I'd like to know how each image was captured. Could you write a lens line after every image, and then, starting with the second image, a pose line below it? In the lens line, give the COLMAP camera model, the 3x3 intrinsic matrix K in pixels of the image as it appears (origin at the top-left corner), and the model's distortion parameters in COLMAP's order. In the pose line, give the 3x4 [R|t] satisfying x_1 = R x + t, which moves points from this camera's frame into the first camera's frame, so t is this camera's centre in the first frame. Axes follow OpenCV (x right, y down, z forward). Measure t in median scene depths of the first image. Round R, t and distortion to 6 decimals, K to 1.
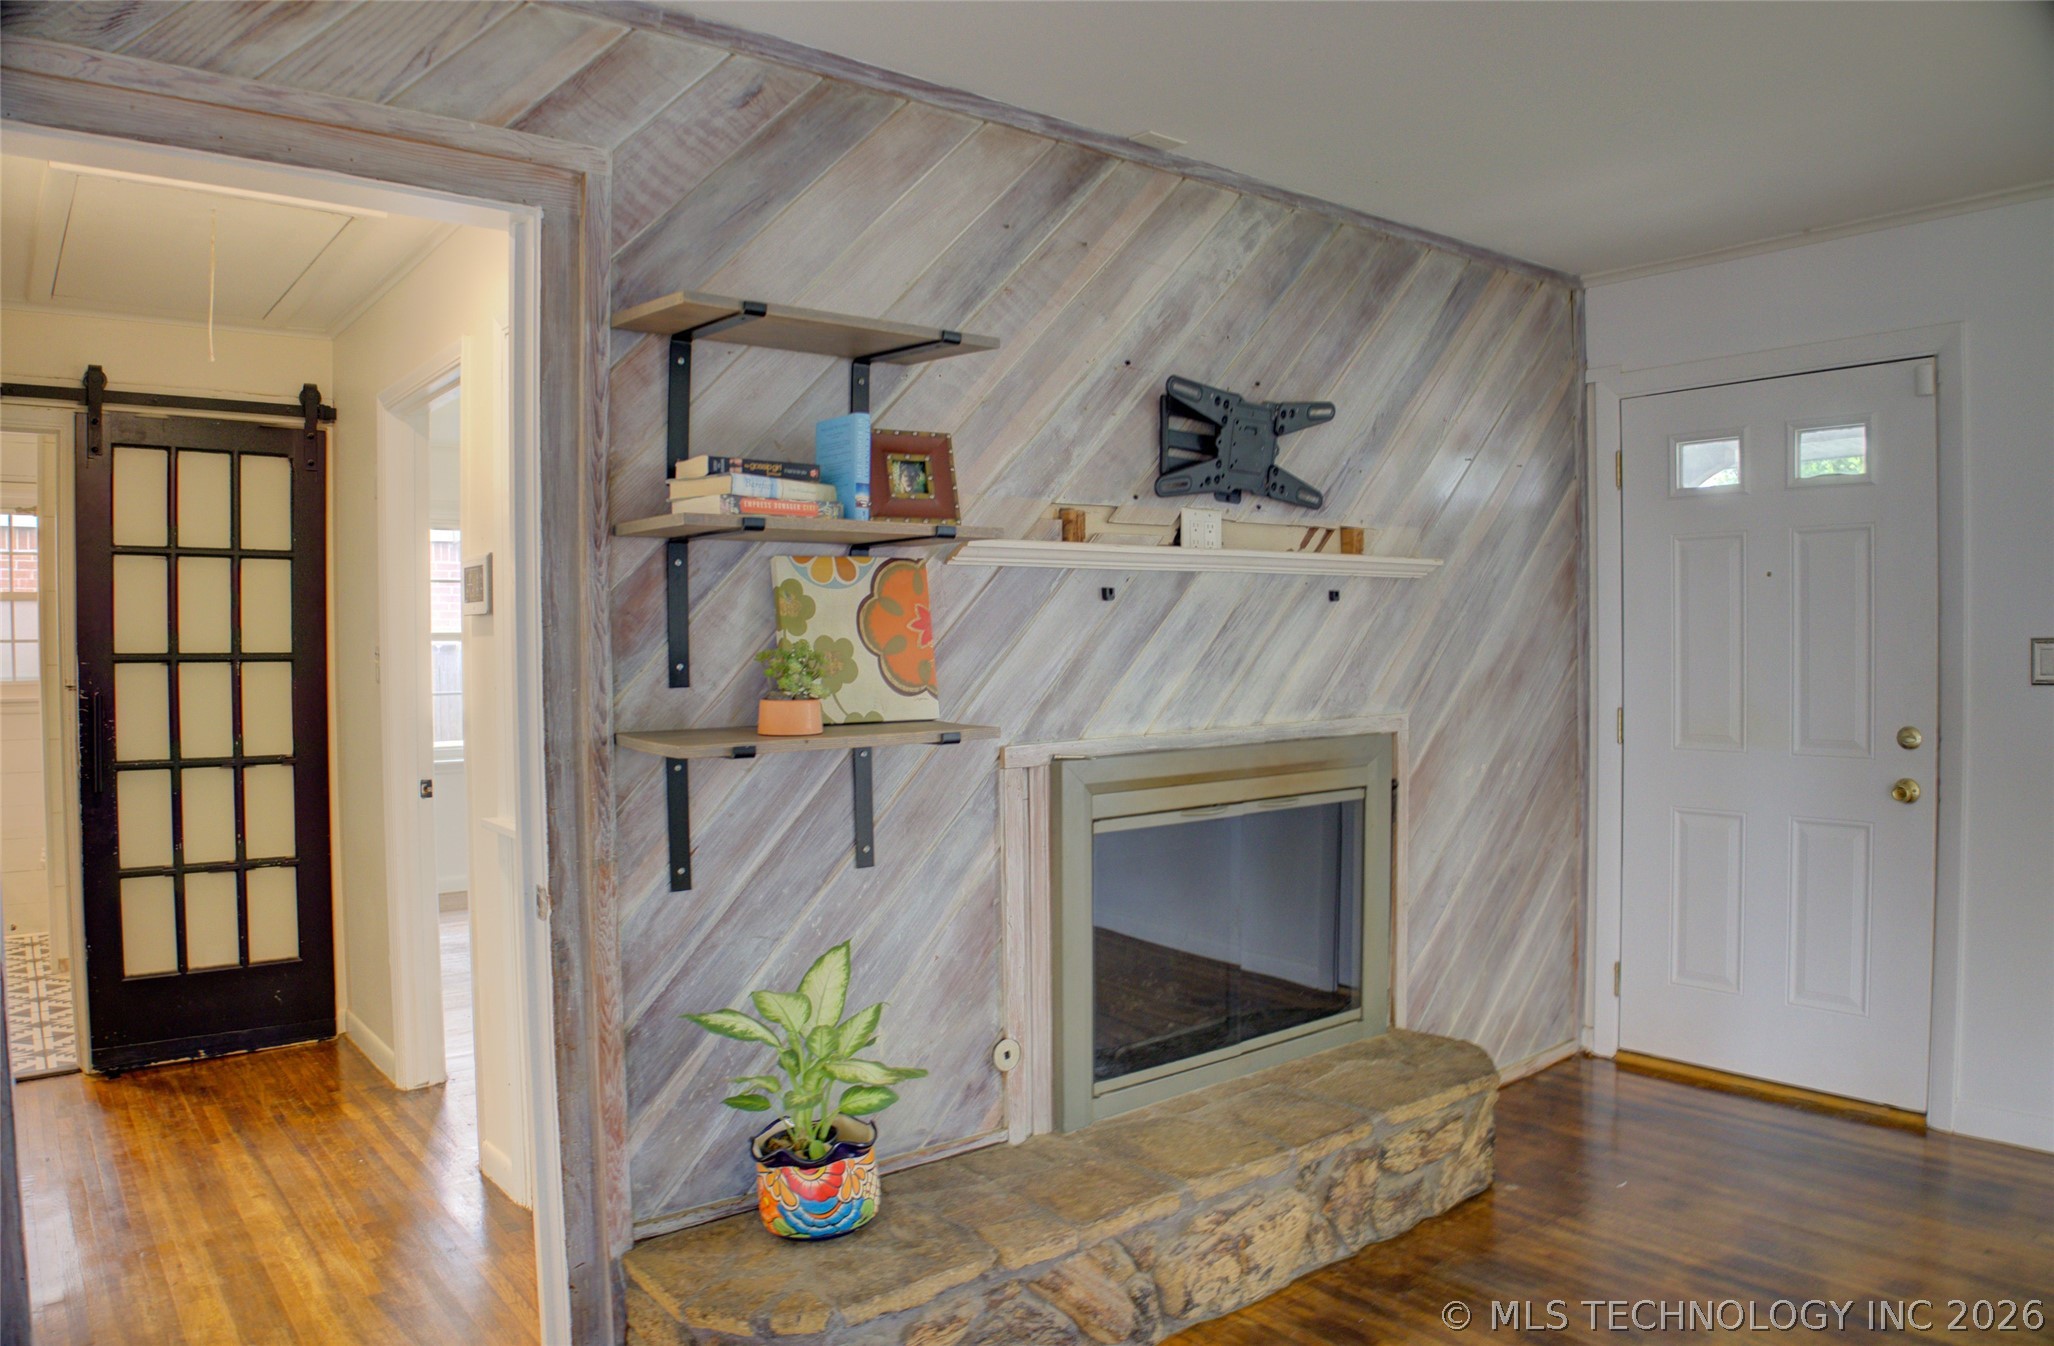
lens RADIAL K [[1390.3, 0, 1040.1], [0, 1390.3, 683.3], [0, 0, 1]] dist [-0.193880, 0.165351]
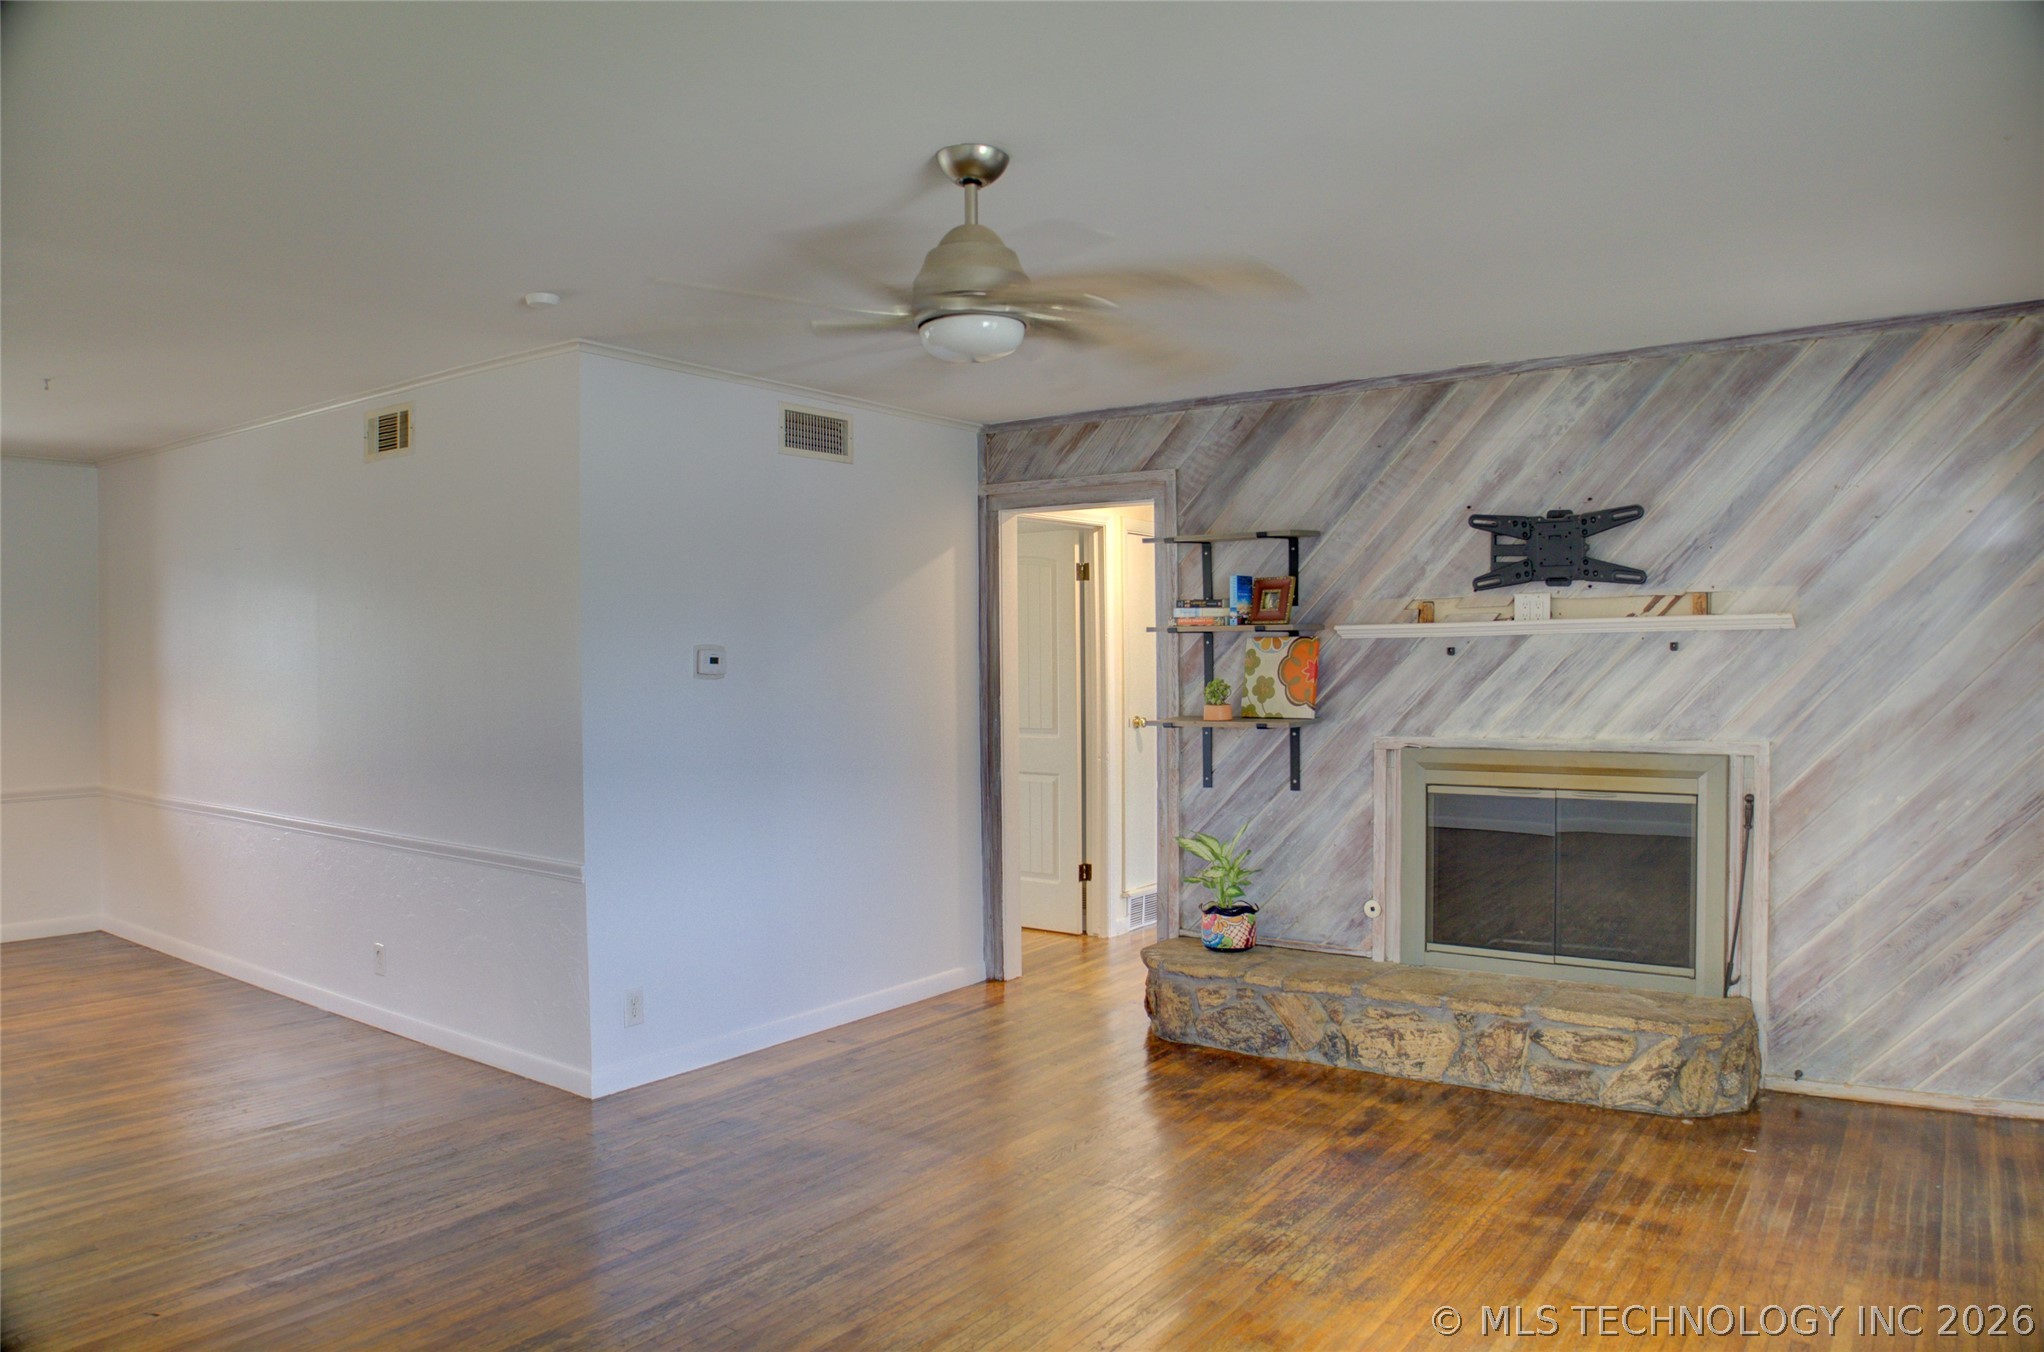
lens RADIAL K [[1352.3, 0, 1022.0], [0, 1352.3, 676.0], [0, 0, 1]] dist [-0.150678, 0.061141]
pose [[0.277036, 0.020973, -0.960631, 1.354591], [-0.019055, 0.999685, 0.016331, -0.048007], [0.960671, 0.013781, 0.277348, 0.061871]]
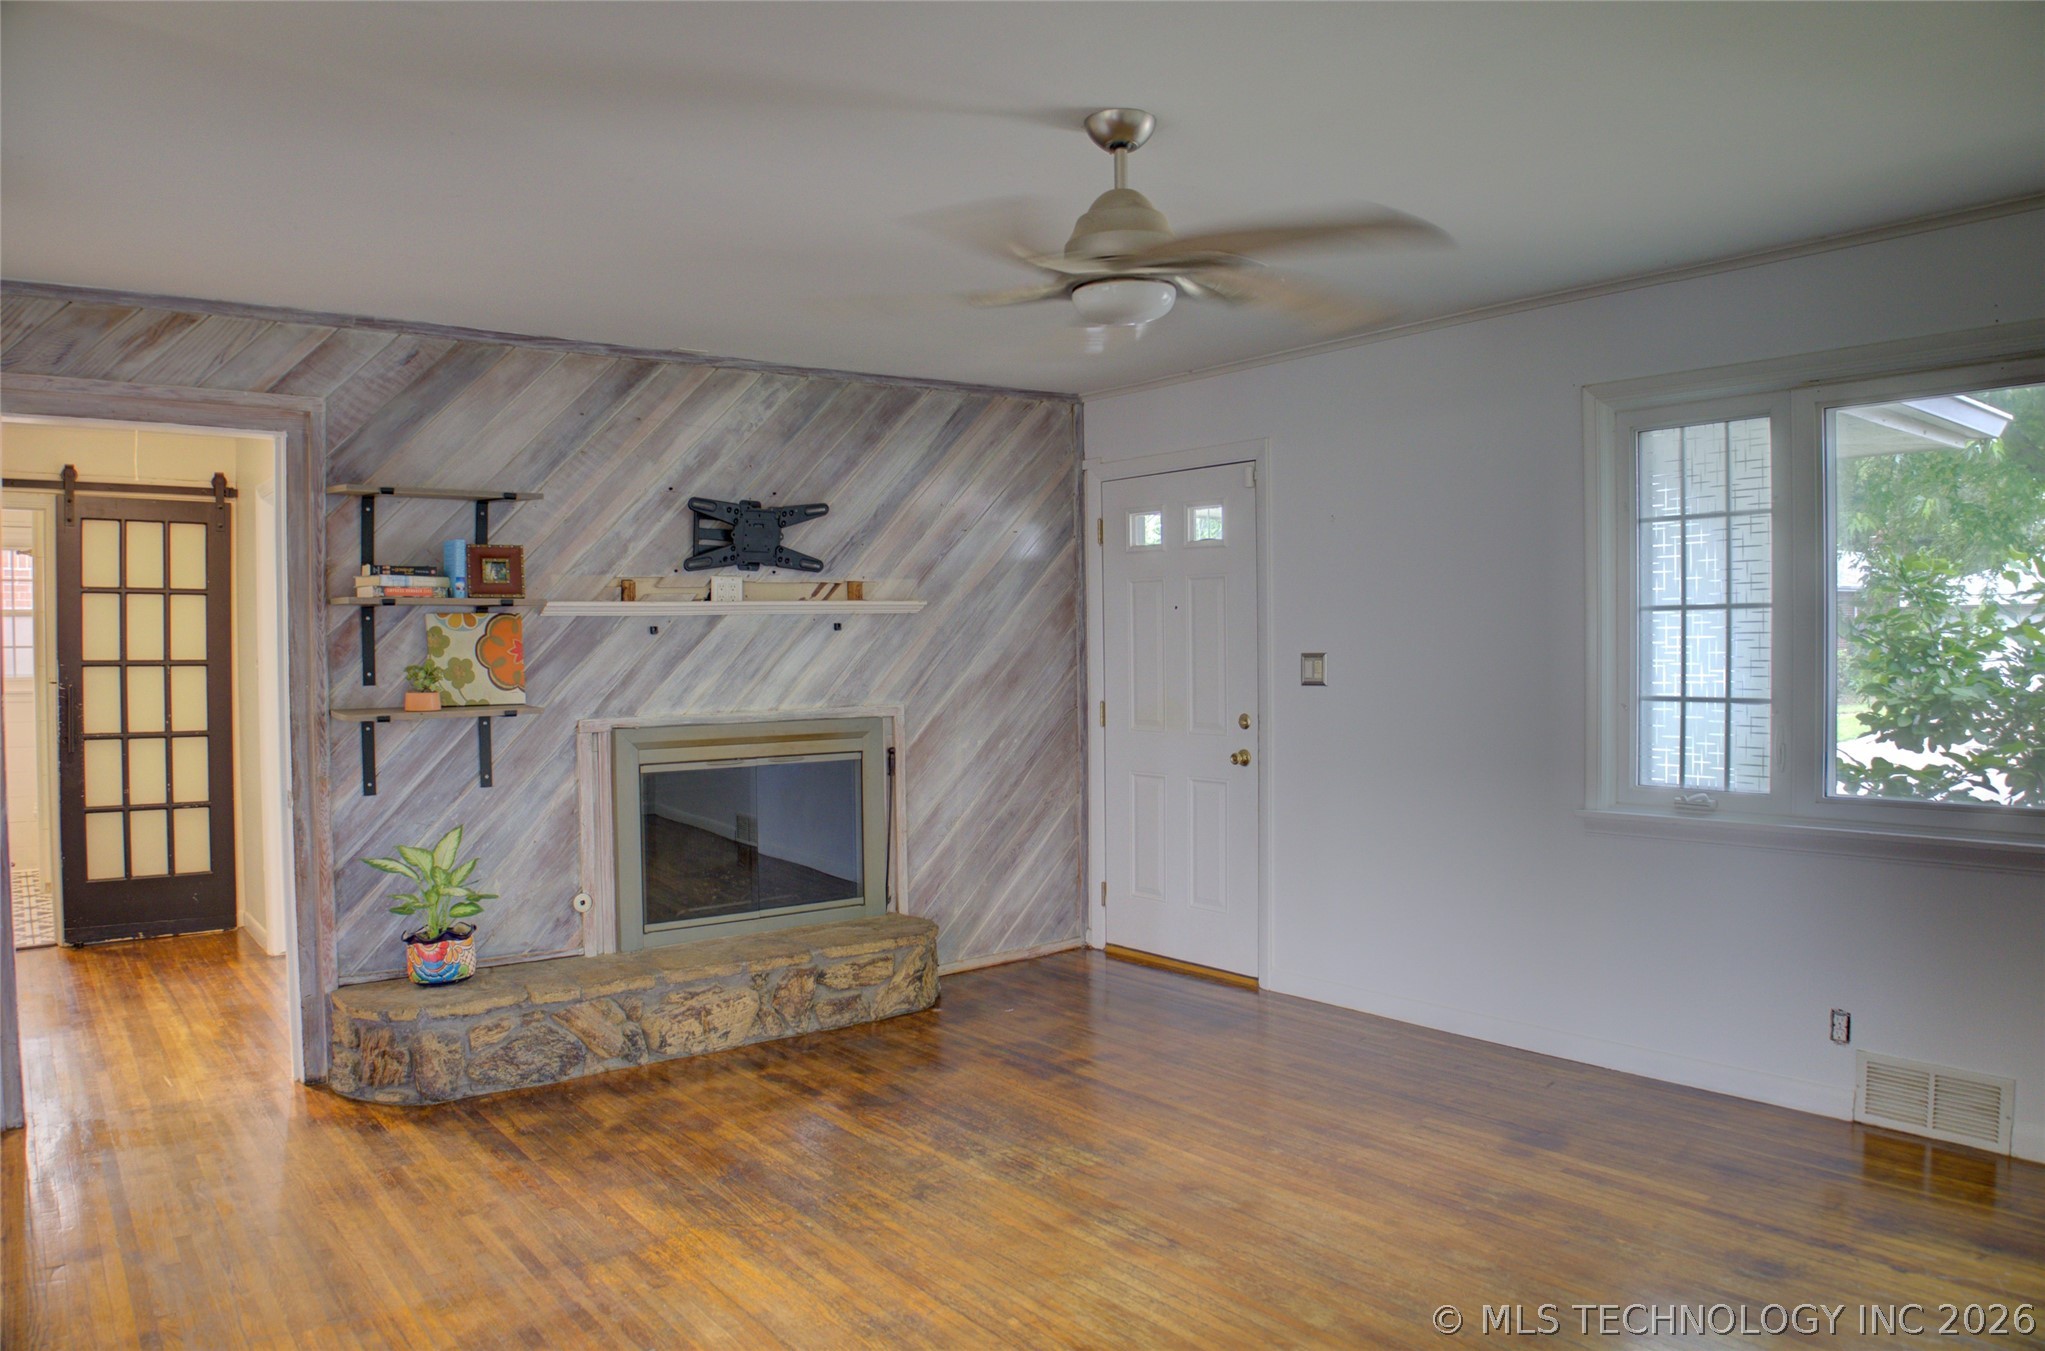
lens RADIAL K [[1401.8, 0, 1022.5], [0, 1401.8, 675.5], [0, 0, 1]] dist [-0.178430, 0.154358]
pose [[0.999814, 0.001328, -0.019239, 0.492625], [-0.001374, 0.999996, -0.002391, -0.006057], [0.019236, 0.002417, 0.999812, -0.614075]]
